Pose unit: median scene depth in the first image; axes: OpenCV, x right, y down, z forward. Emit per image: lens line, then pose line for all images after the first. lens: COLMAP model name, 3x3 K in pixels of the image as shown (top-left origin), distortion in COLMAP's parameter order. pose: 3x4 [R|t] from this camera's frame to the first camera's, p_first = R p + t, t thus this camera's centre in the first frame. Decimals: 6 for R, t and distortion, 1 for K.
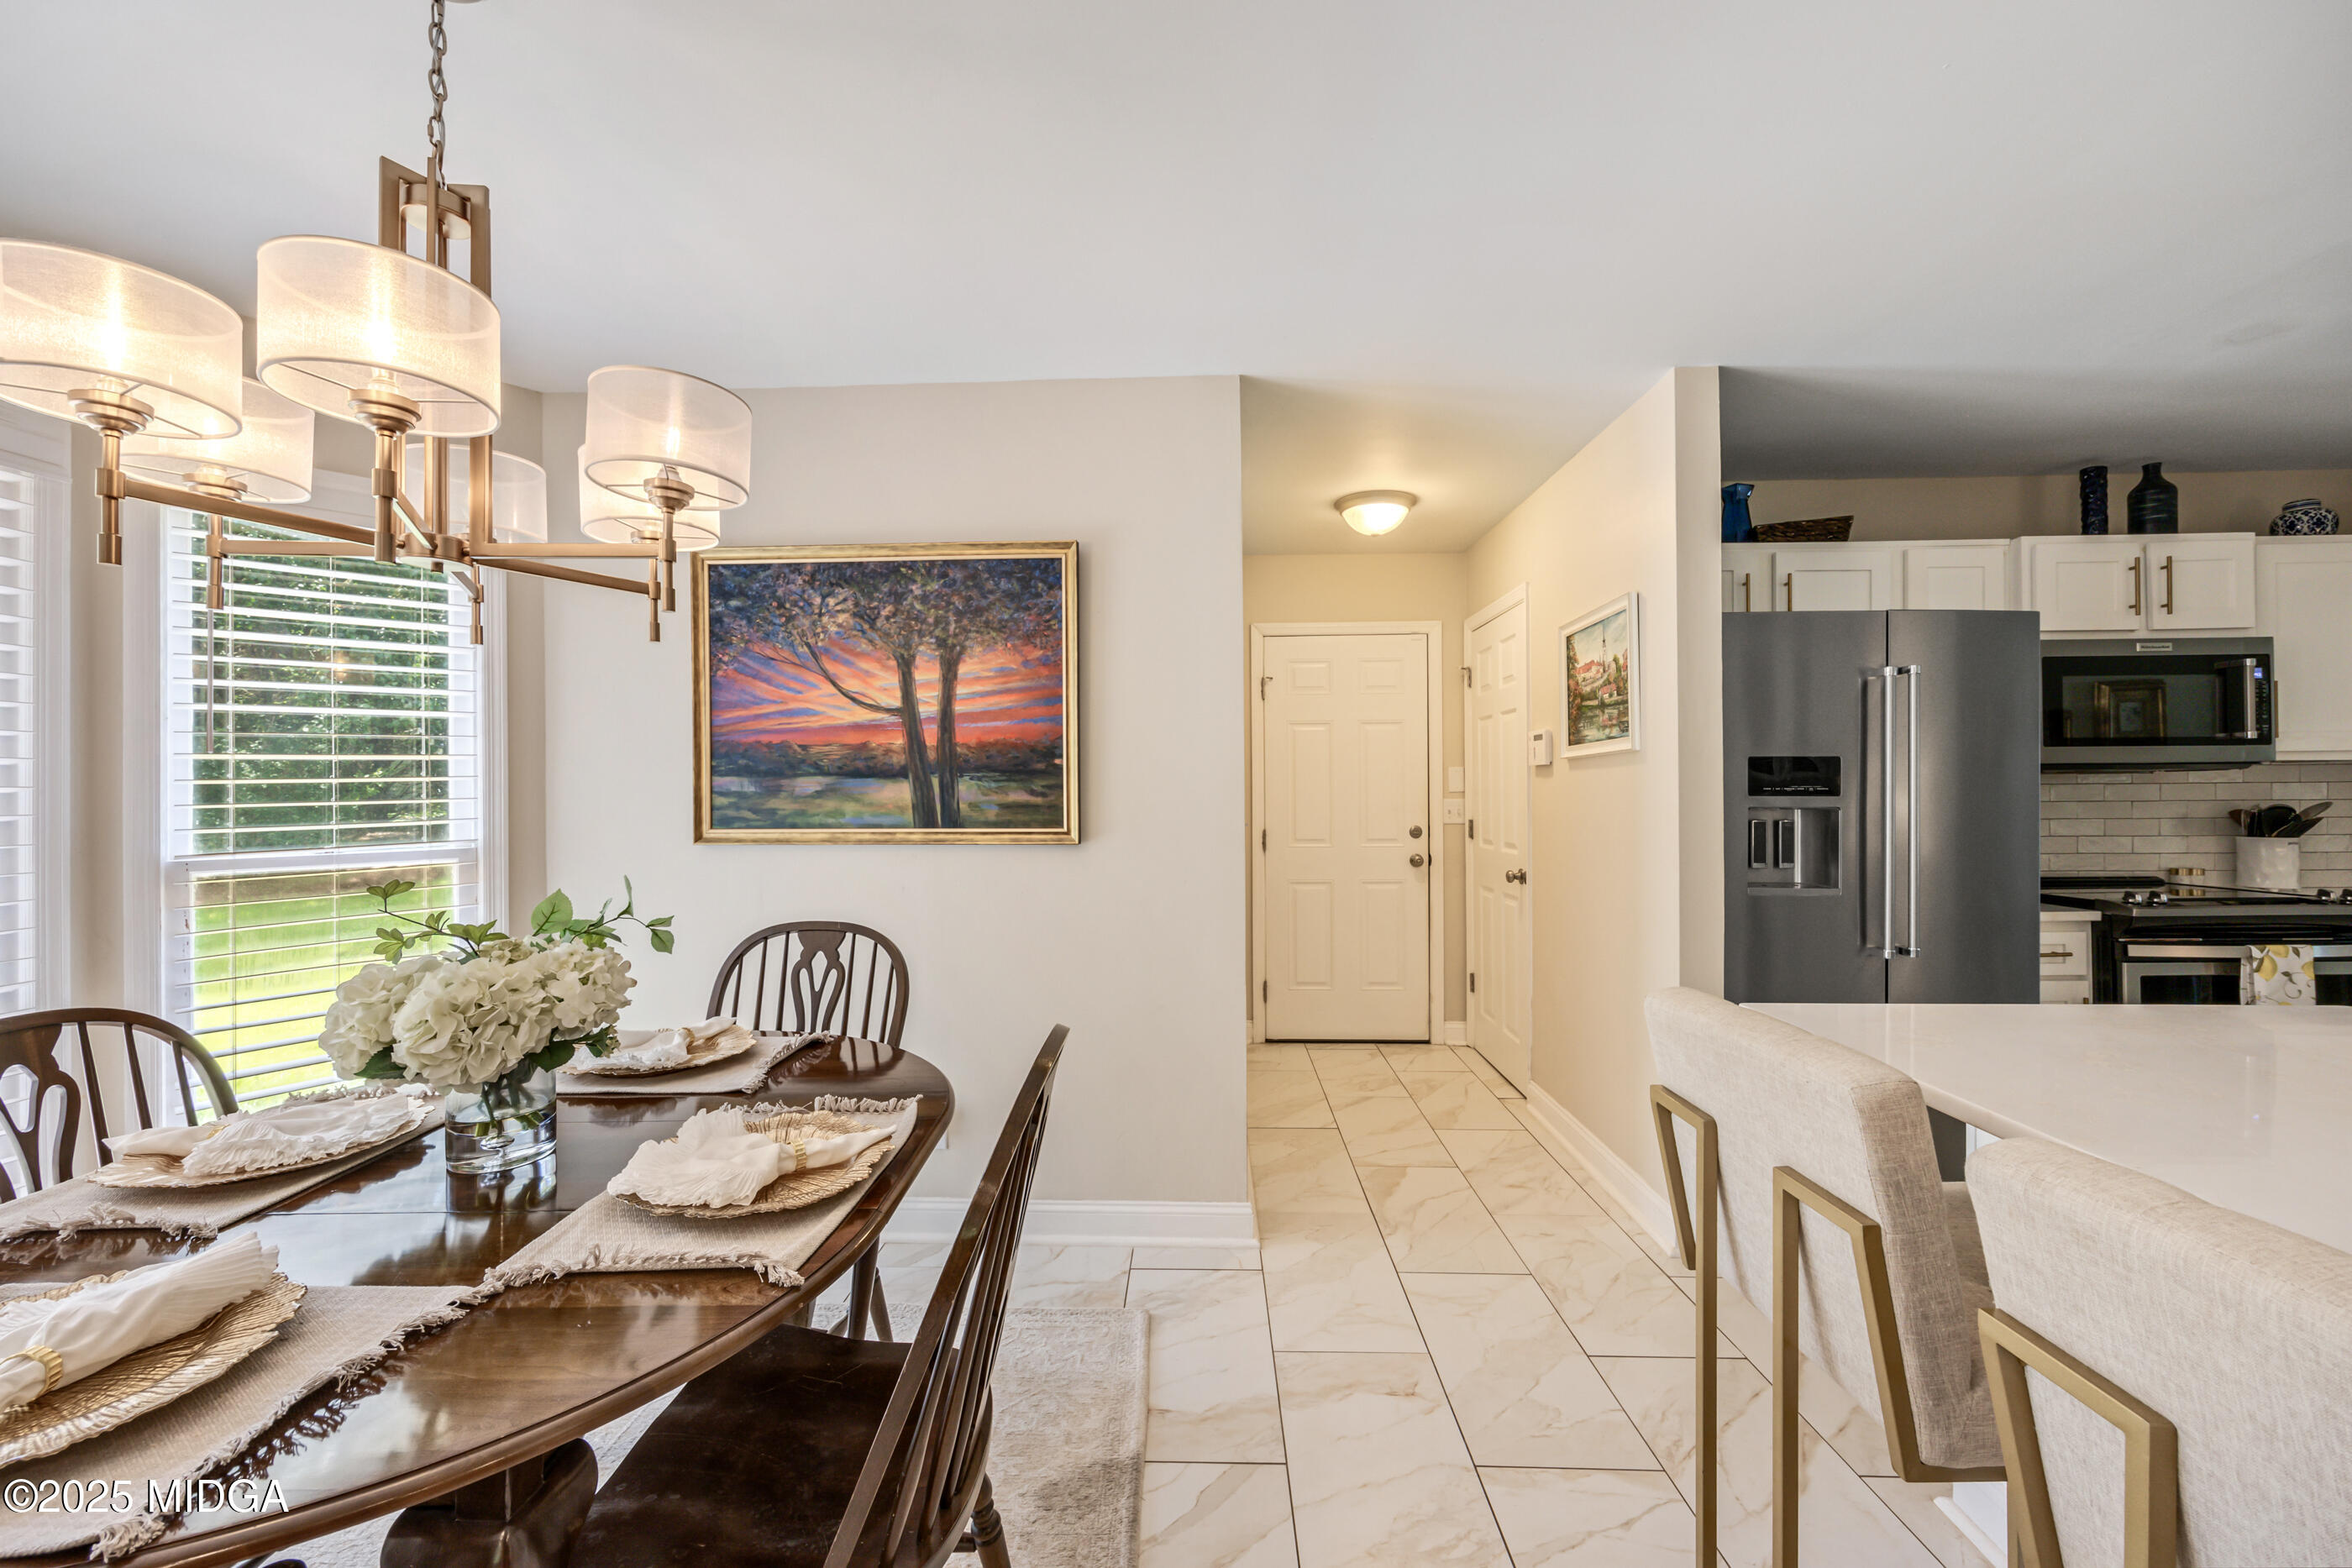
lens RADIAL K [[947.5, 0, 1176.0], [0, 947.5, 784.0], [0, 0, 1]] dist [0.000354, 0.000102]
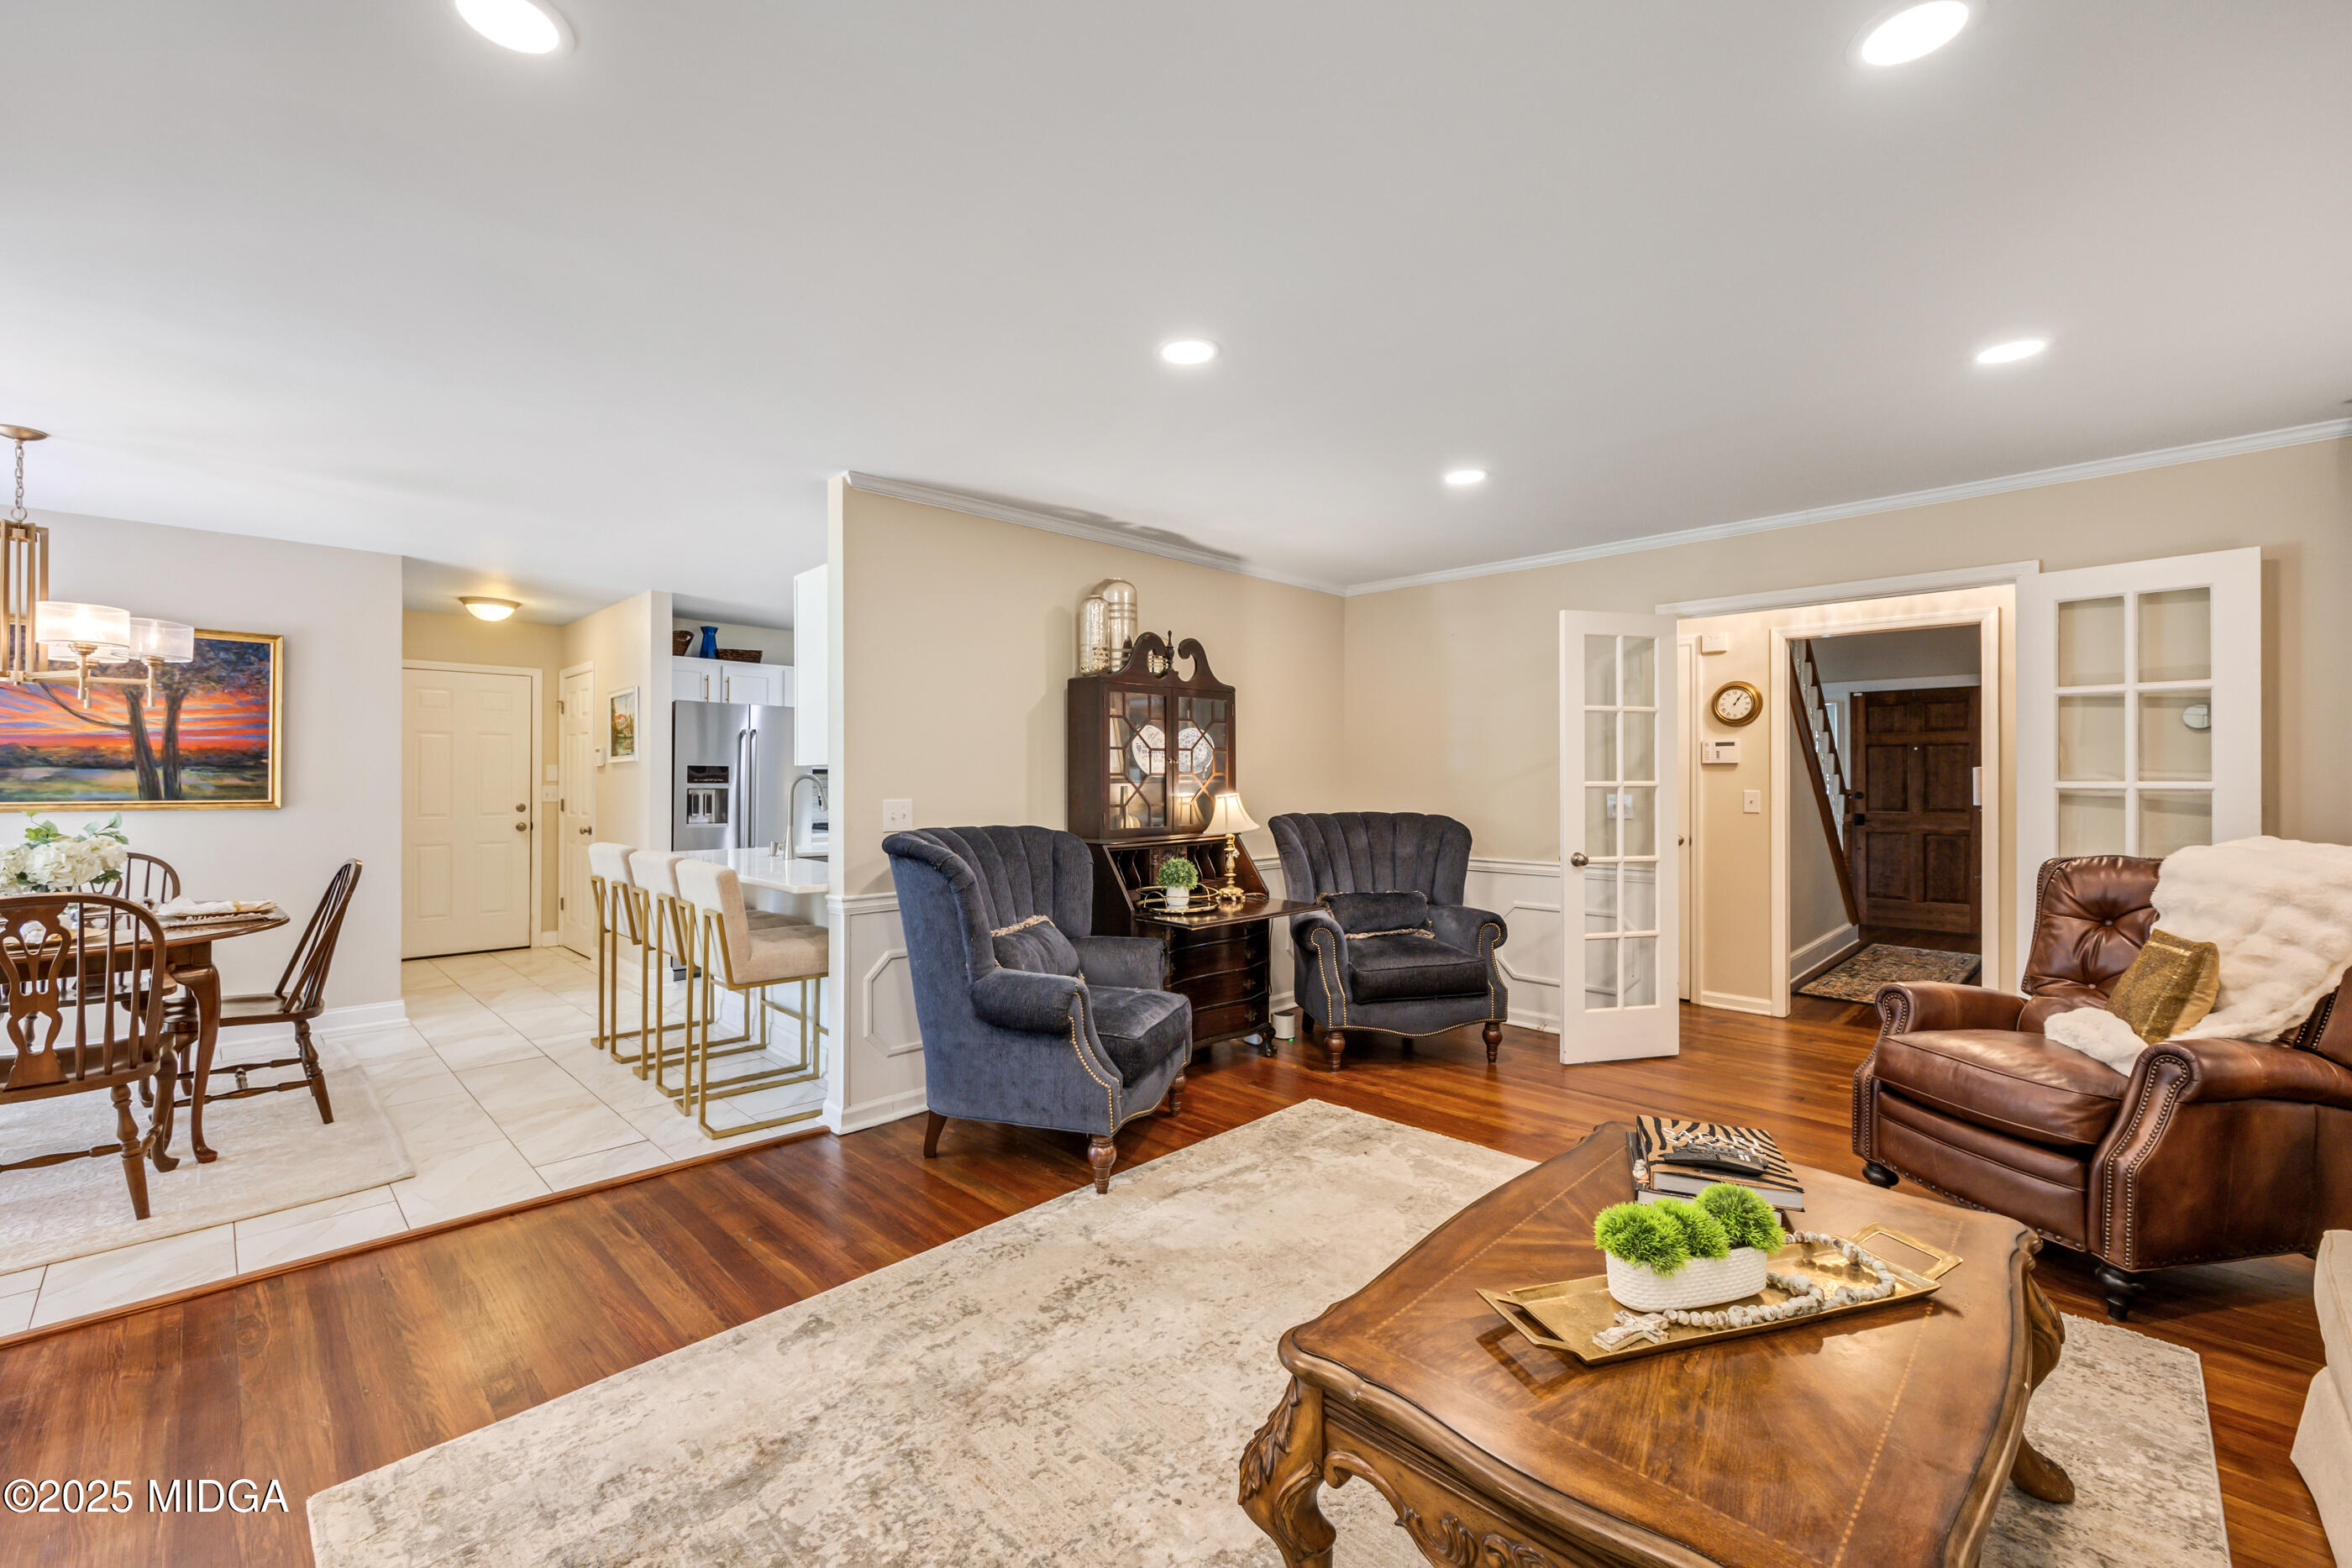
lens RADIAL K [[959.4, 0, 1177.1], [0, 959.4, 774.2], [0, 0, 1]] dist [0.000510, -0.000096]
pose [[0.678931, 0.010985, 0.734120, -0.277525], [-0.008596, 0.999938, -0.007012, -0.001698], [-0.734152, -0.001550, 0.678983, -1.397447]]
